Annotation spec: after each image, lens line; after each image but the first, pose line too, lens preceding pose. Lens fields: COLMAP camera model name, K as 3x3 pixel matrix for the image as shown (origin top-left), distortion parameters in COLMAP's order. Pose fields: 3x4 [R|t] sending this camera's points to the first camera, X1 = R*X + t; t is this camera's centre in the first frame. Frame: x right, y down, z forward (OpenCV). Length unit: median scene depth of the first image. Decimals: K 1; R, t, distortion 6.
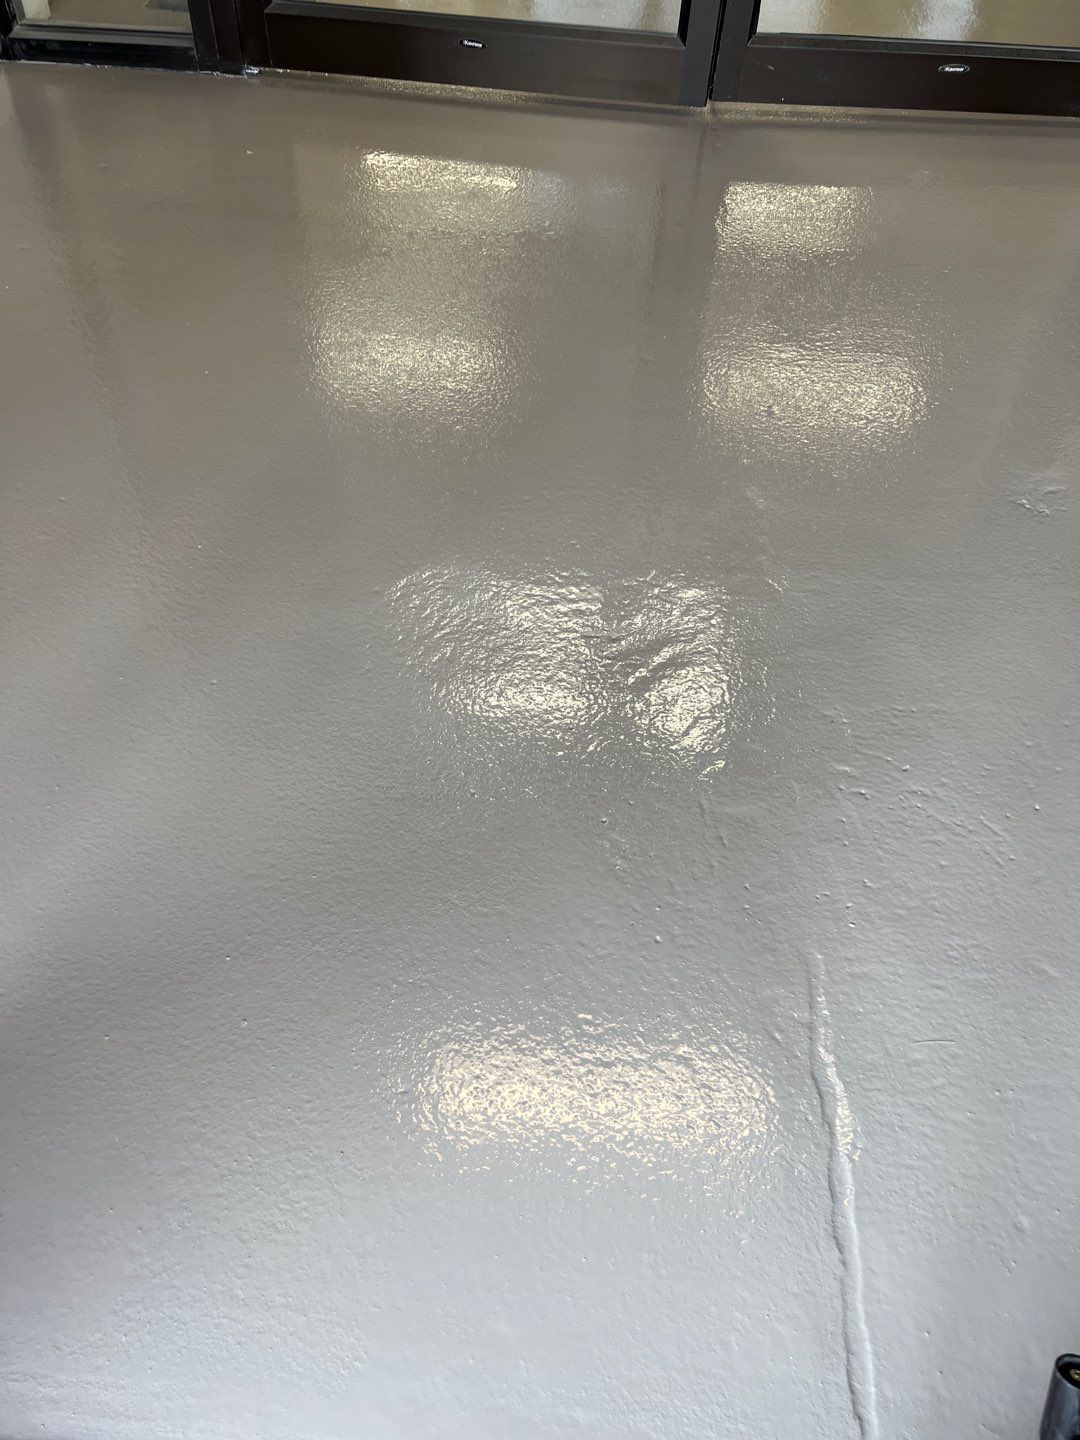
lens RADIAL K [[1043.4, 0, 539.0], [0, 1043.4, 671.3], [0, 0, 1]] dist [0.051760, -0.042548]
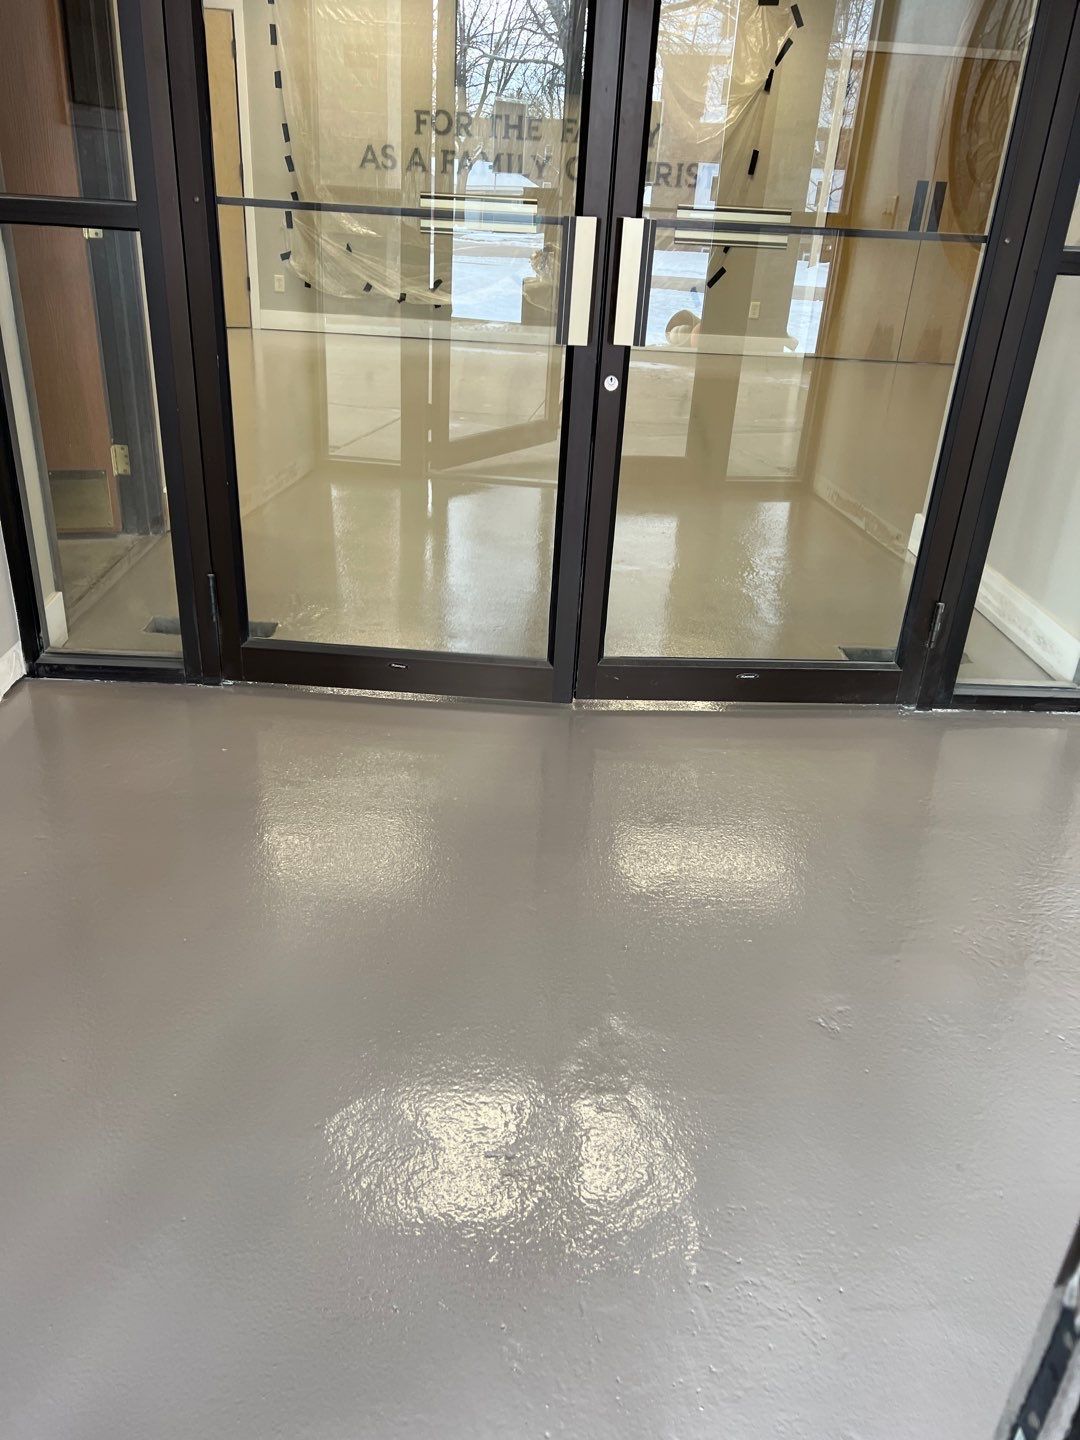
lens RADIAL K [[1043.4, 0, 539.0], [0, 1043.4, 671.3], [0, 0, 1]] dist [0.051760, -0.042548]
pose [[0.996527, -0.021632, 0.080411, 0.021344], [0.053598, 0.905662, -0.420600, -0.030008], [-0.063727, 0.423449, 0.903676, -0.454706]]
